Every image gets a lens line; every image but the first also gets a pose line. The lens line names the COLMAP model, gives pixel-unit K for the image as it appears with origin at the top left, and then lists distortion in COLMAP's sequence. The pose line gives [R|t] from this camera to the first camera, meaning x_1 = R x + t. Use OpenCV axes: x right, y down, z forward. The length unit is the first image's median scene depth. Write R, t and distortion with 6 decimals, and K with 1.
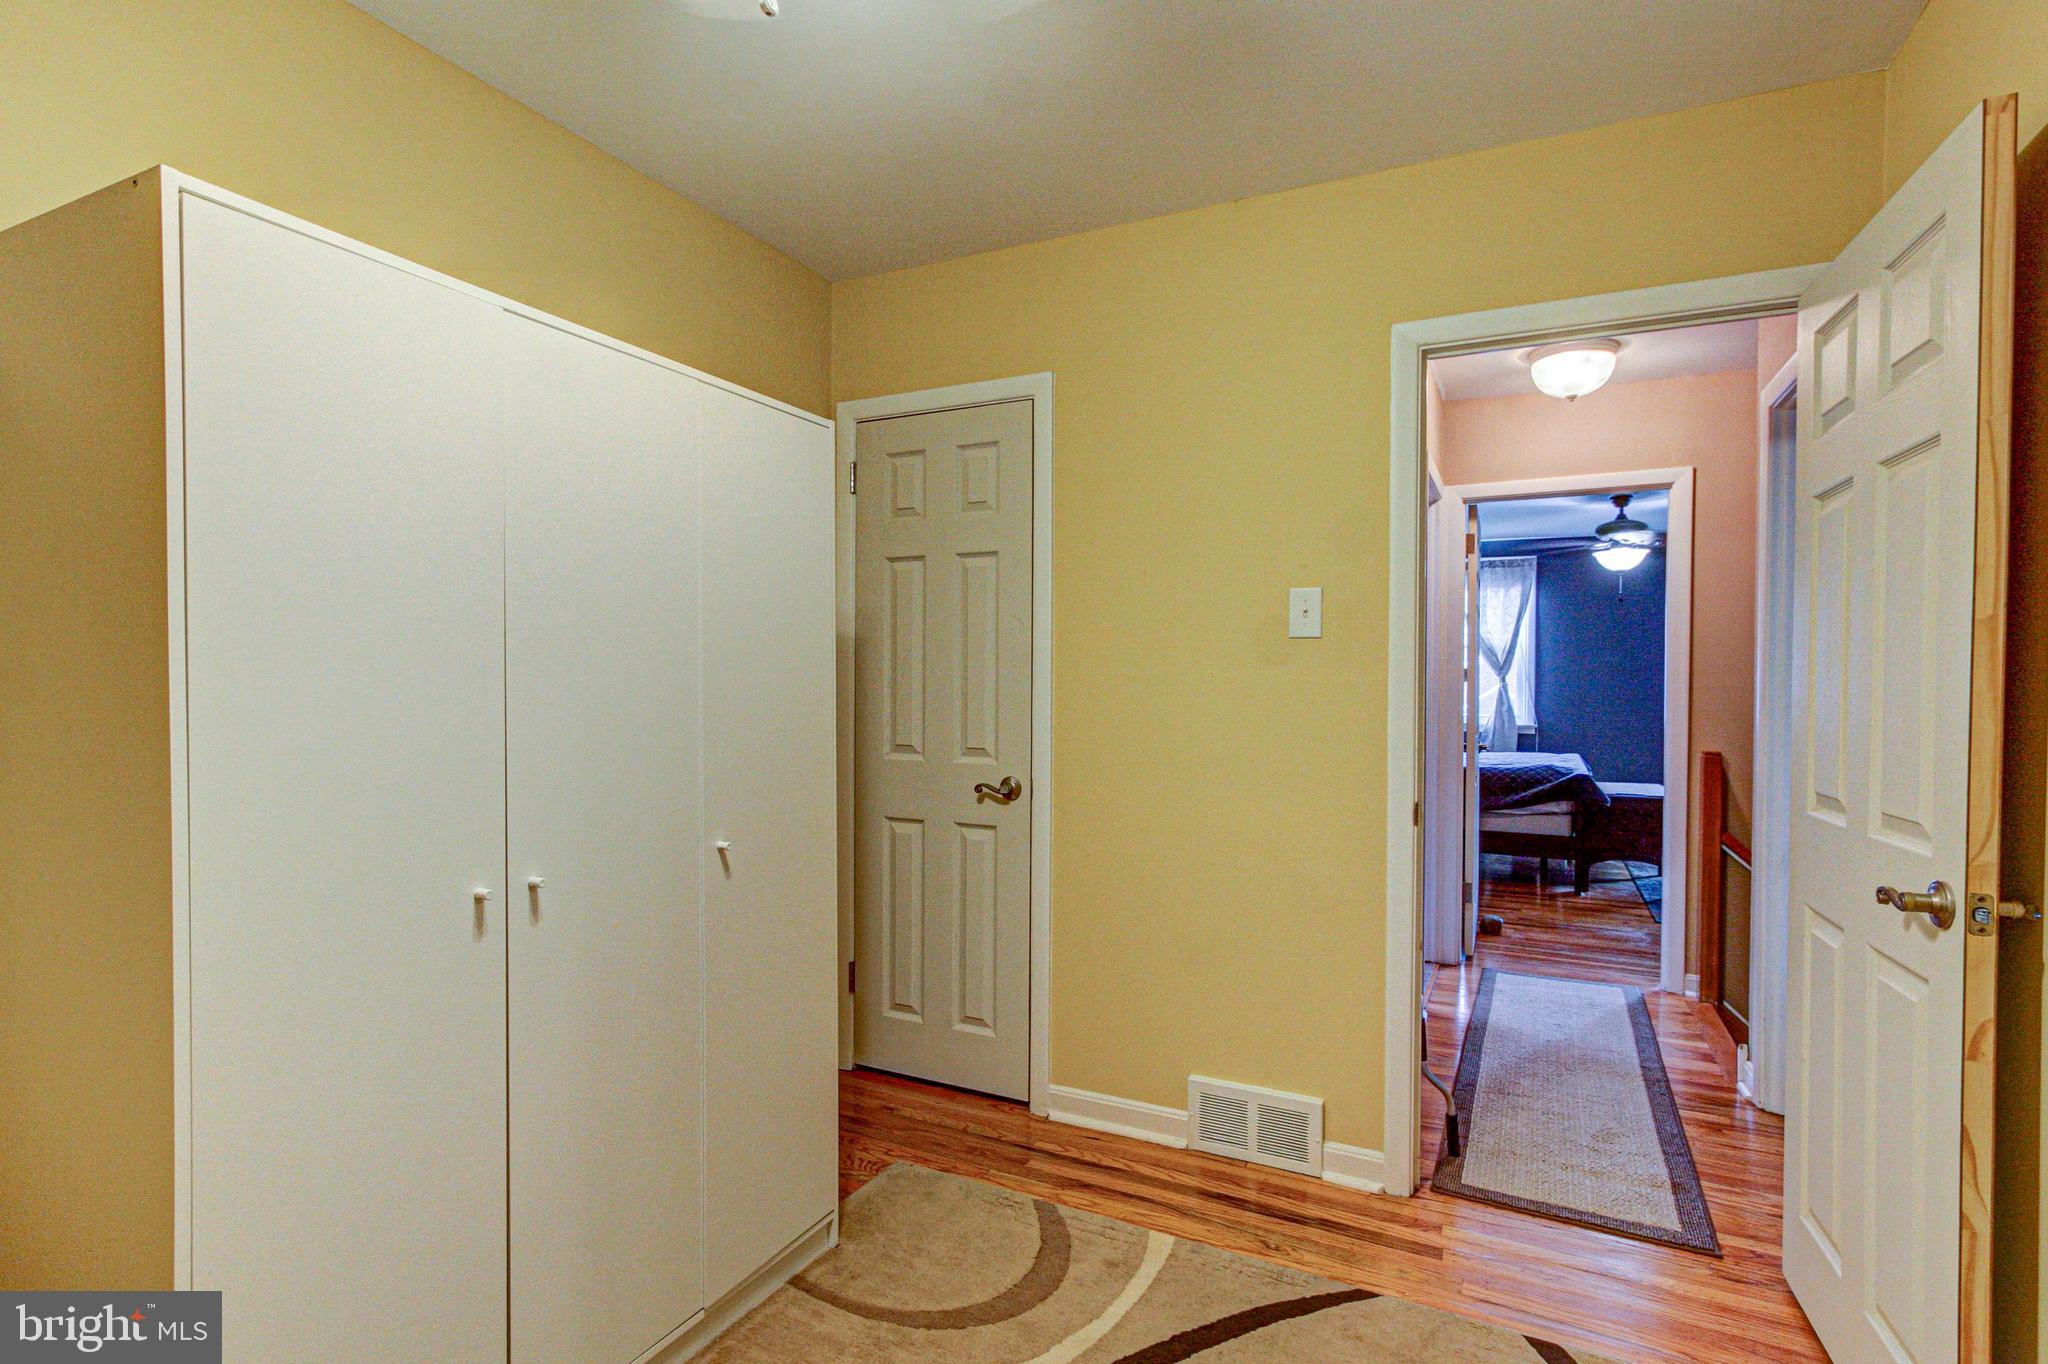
lens RADIAL K [[1043.1, 0, 1037.0], [0, 1043.1, 695.7], [0, 0, 1]] dist [0.003054, 0.001946]
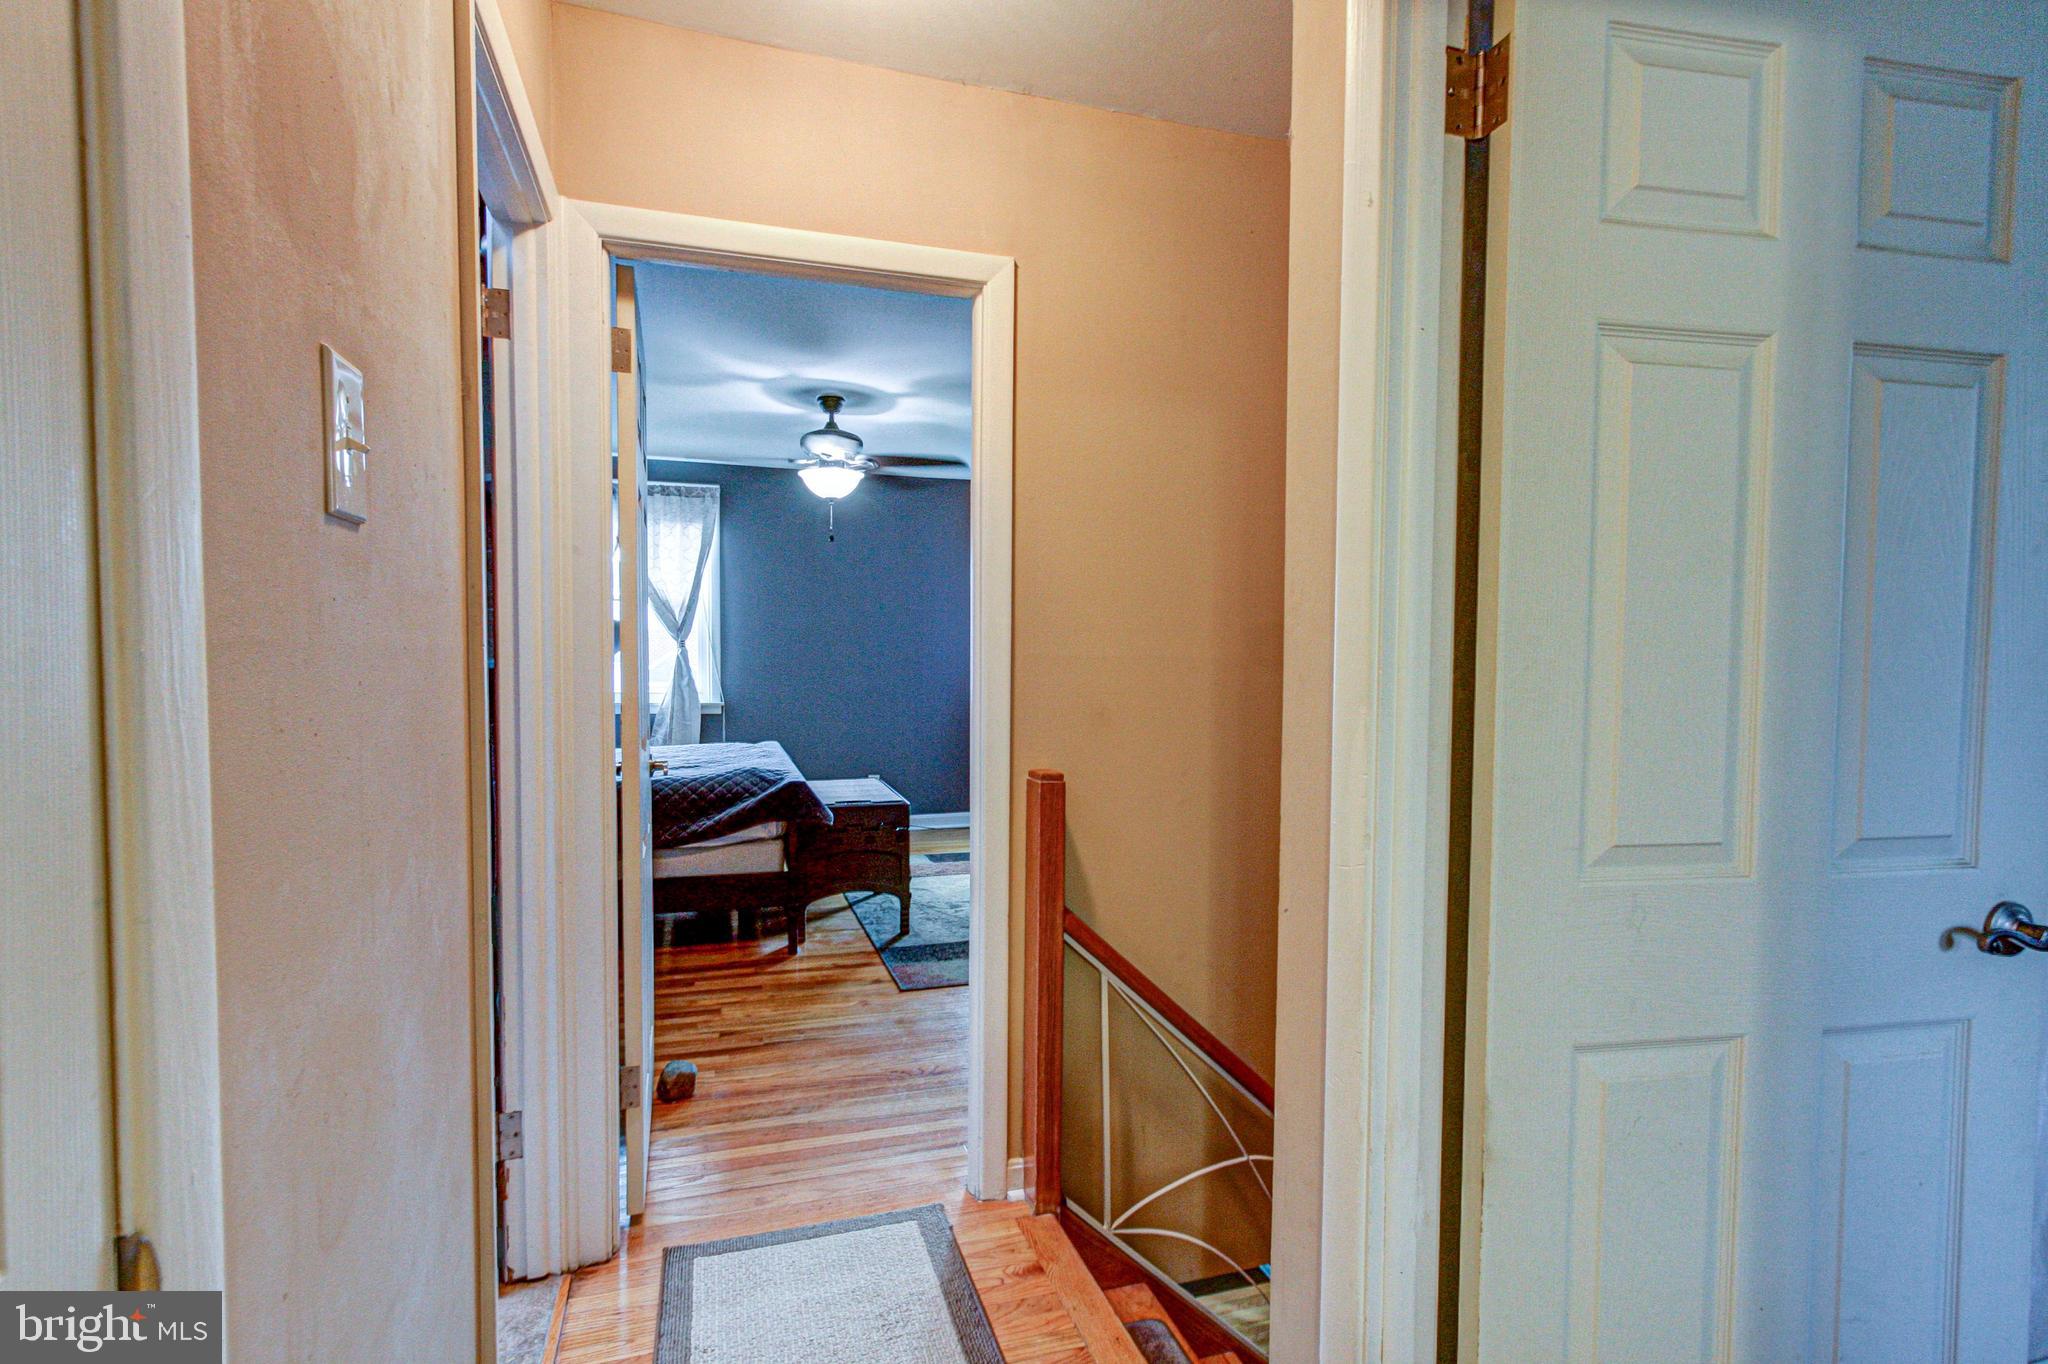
lens RADIAL K [[972.4, 0, 989.8], [0, 972.4, 686.2], [0, 0, 1]] dist [-0.002332, 0.000029]
pose [[0.743634, -0.027391, 0.668026, 0.180162], [0.008713, 0.999473, 0.031283, -0.006652], [-0.668530, -0.017442, 0.743480, 0.417616]]
